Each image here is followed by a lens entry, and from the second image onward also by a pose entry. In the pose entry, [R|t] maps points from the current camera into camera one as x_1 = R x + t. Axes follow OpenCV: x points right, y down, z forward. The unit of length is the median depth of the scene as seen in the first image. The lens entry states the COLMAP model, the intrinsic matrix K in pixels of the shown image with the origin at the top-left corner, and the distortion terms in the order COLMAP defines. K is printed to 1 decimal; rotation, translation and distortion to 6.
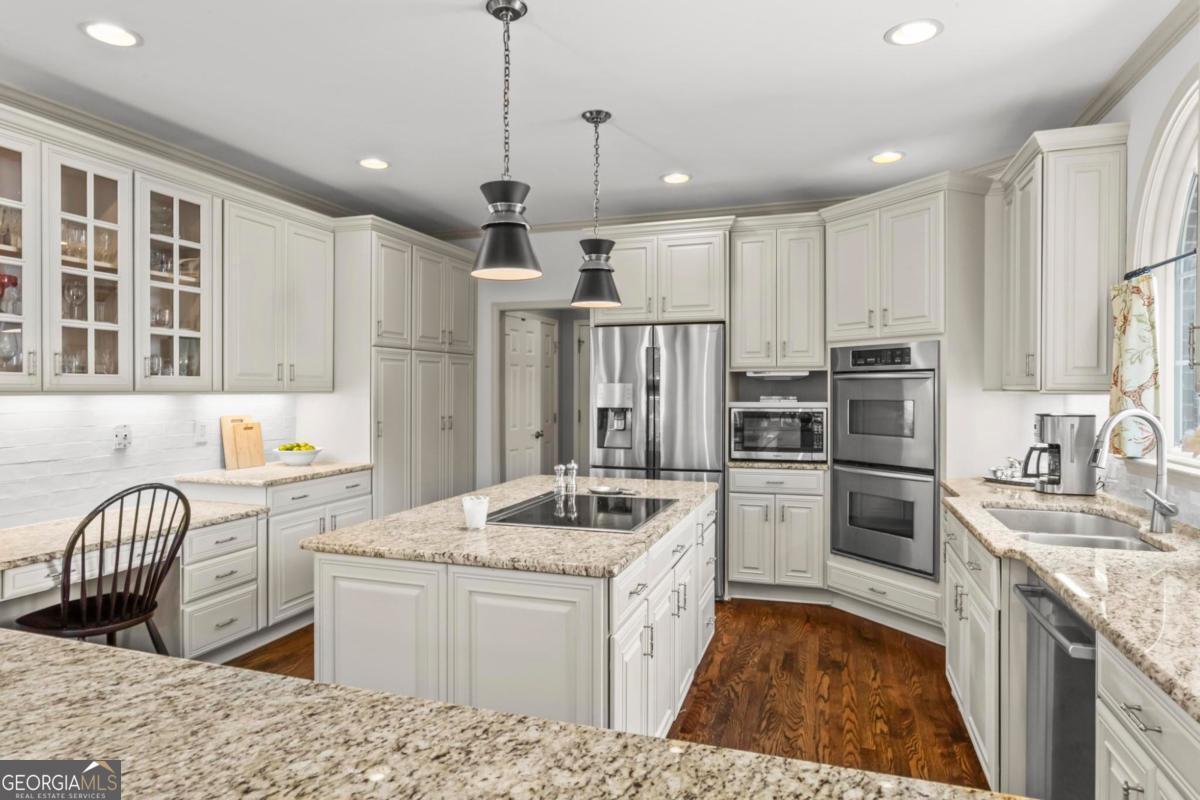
lens RADIAL K [[706.6, 0, 583.3], [0, 706.6, 393.4], [0, 0, 1]] dist [-0.006470, 0.002320]
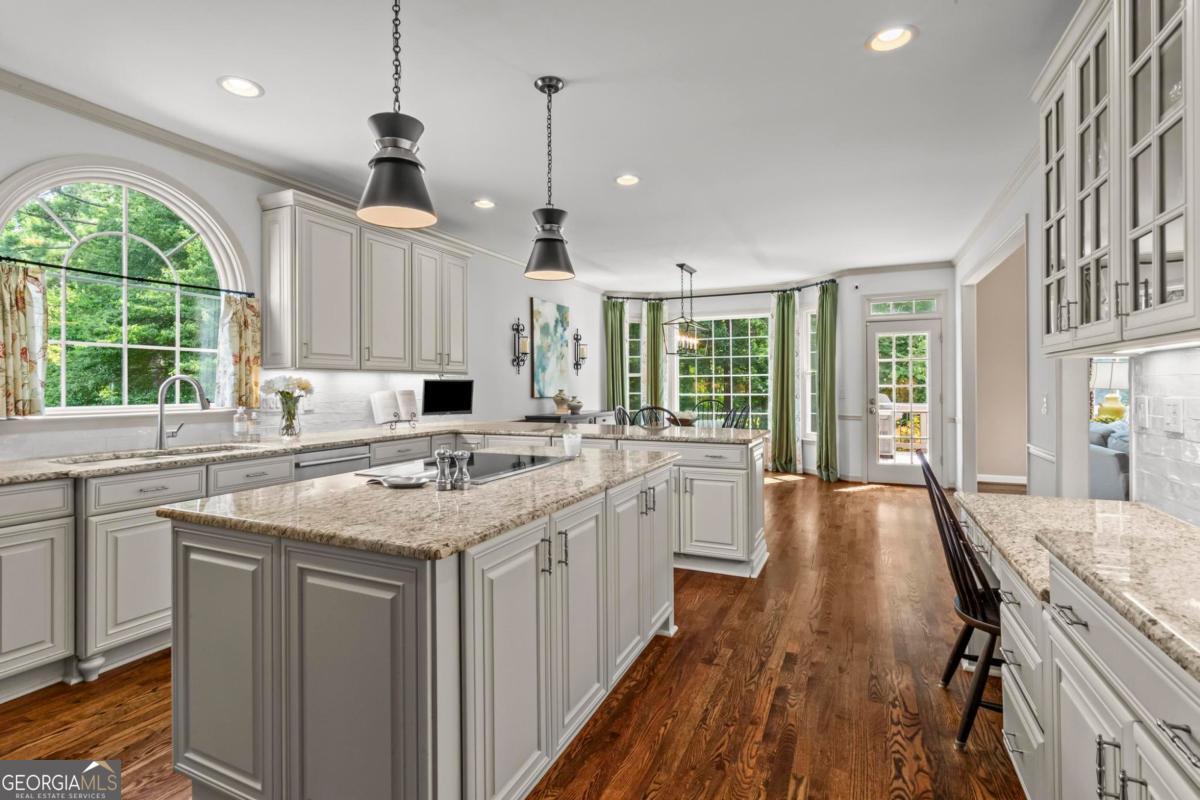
lens RADIAL K [[573.2, 0, 587.9], [0, 573.2, 386.7], [0, 0, 1]] dist [-0.003808, 0.003545]
pose [[-0.994204, 0.003505, 0.107449, -0.216170], [0.004398, 0.999958, 0.008075, 0.028936], [-0.107416, 0.008500, -0.994178, 1.514198]]
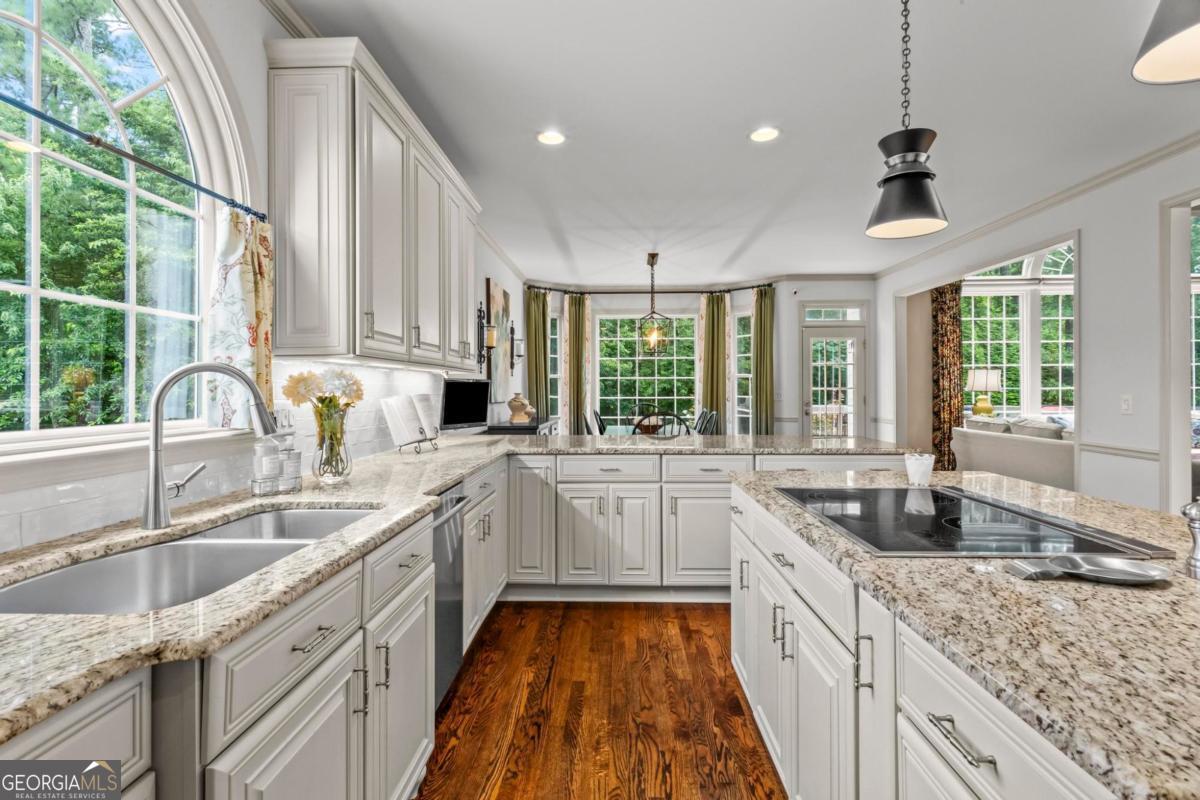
lens RADIAL K [[573.2, 0, 598.1], [0, 573.2, 387.6], [0, 0, 1]] dist [-0.003808, 0.003545]
pose [[-0.953747, 0.002762, -0.300597, 0.380173], [0.001237, 0.999985, 0.005264, 0.031733], [0.300607, 0.004649, -0.953737, 1.163663]]
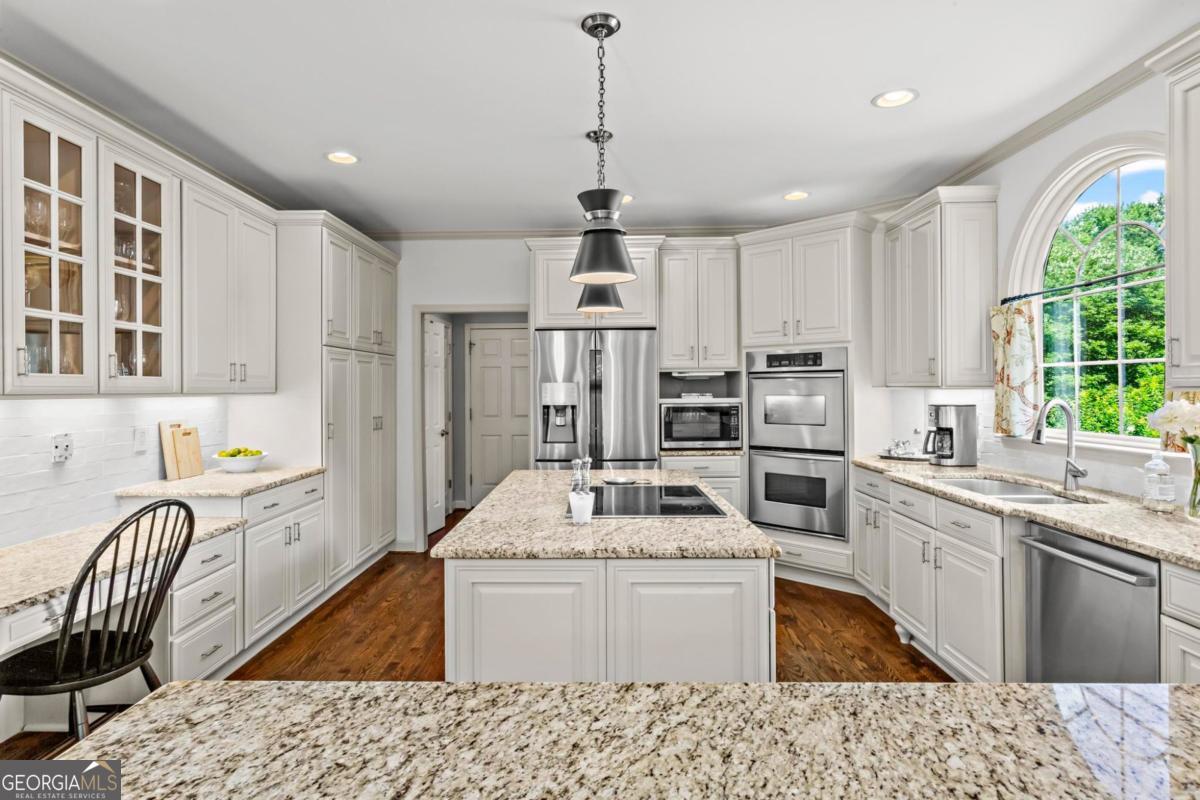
lens RADIAL K [[639.0, 0, 583.9], [0, 639.0, 388.1], [0, 0, 1]] dist [-0.001301, 0.001554]
pose [[0.952037, -0.006947, 0.305905, -0.304867], [0.009175, 0.999941, -0.005847, -0.000365], [-0.305846, 0.008374, 0.952044, 0.077029]]
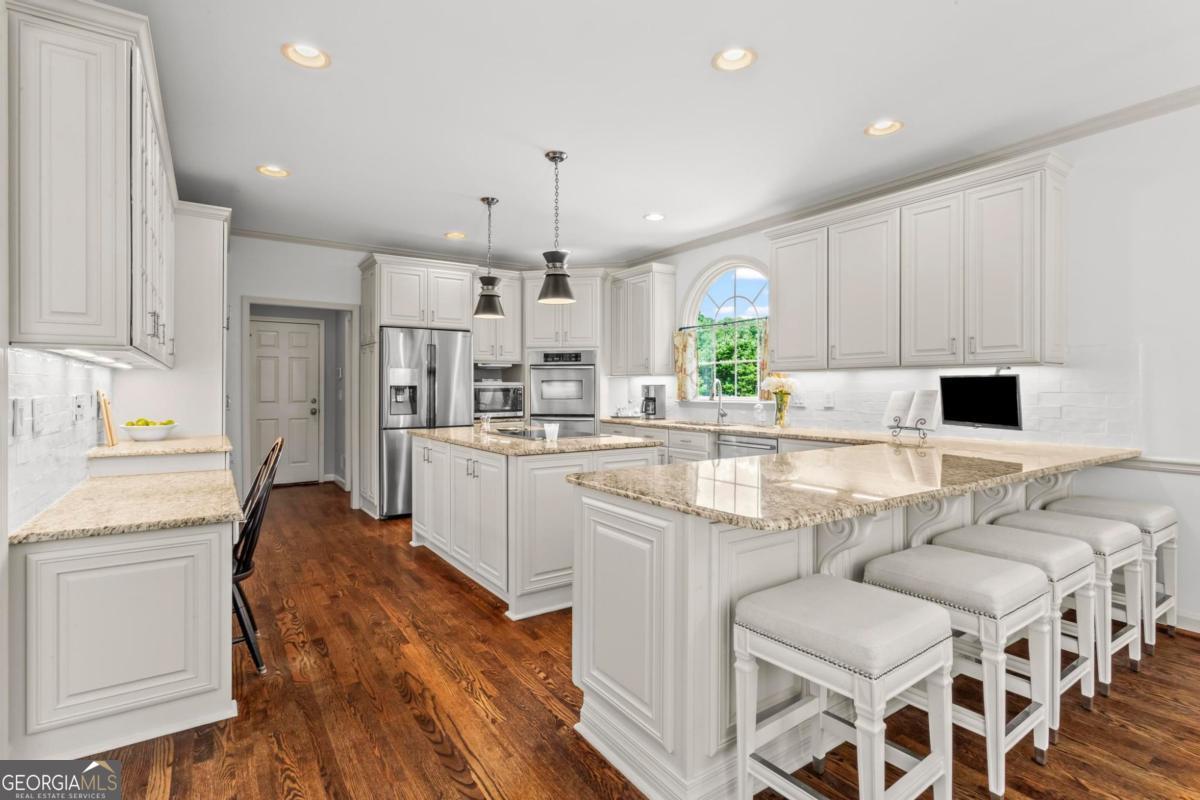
lens RADIAL K [[573.2, 0, 584.9], [0, 573.2, 387.6], [0, 0, 1]] dist [-0.003808, 0.003545]
pose [[0.609074, 0.001558, 0.793112, -0.887964], [0.005167, 0.999969, -0.005932, 0.044959], [-0.793096, 0.007711, 0.609047, 0.027901]]
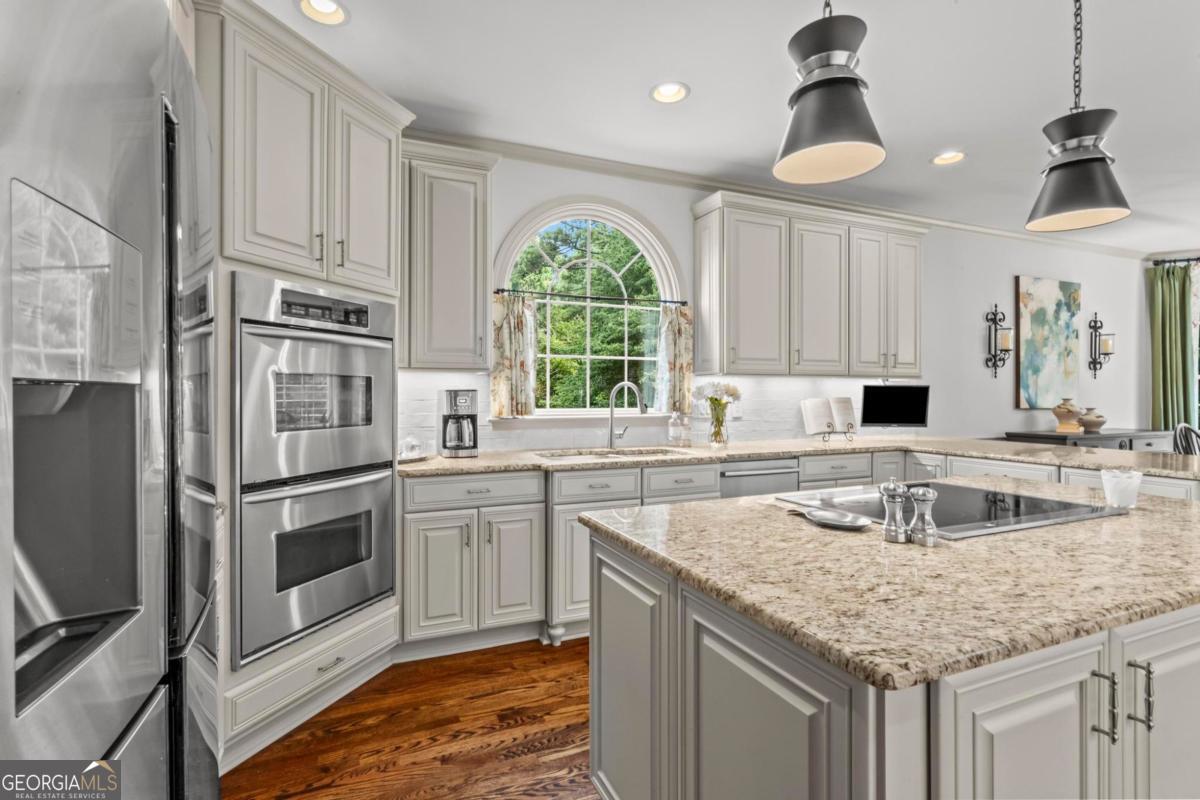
lens RADIAL K [[573.2, 0, 586.7], [0, 573.2, 395.4], [0, 0, 1]] dist [-0.003808, 0.003545]
pose [[-0.670485, -0.002950, 0.741917, -0.165923], [0.004763, 0.999954, 0.008280, 0.029893], [-0.741908, 0.009086, -0.670440, 1.393036]]
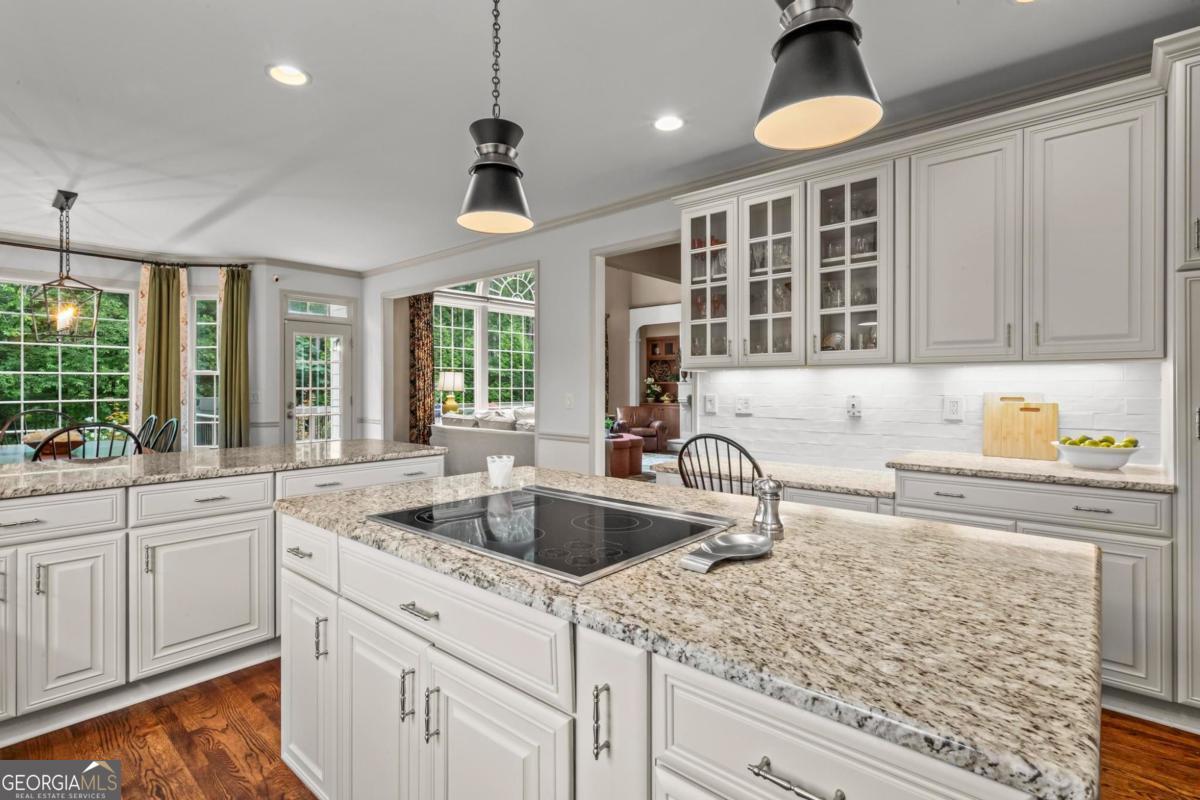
lens RADIAL K [[573.2, 0, 584.0], [0, 573.2, 386.1], [0, 0, 1]] dist [-0.003808, 0.003545]
pose [[-0.380125, -0.001038, -0.924935, 0.391404], [-0.005207, 0.999986, 0.001018, 0.032010], [0.924921, 0.005203, -0.380125, 0.996088]]
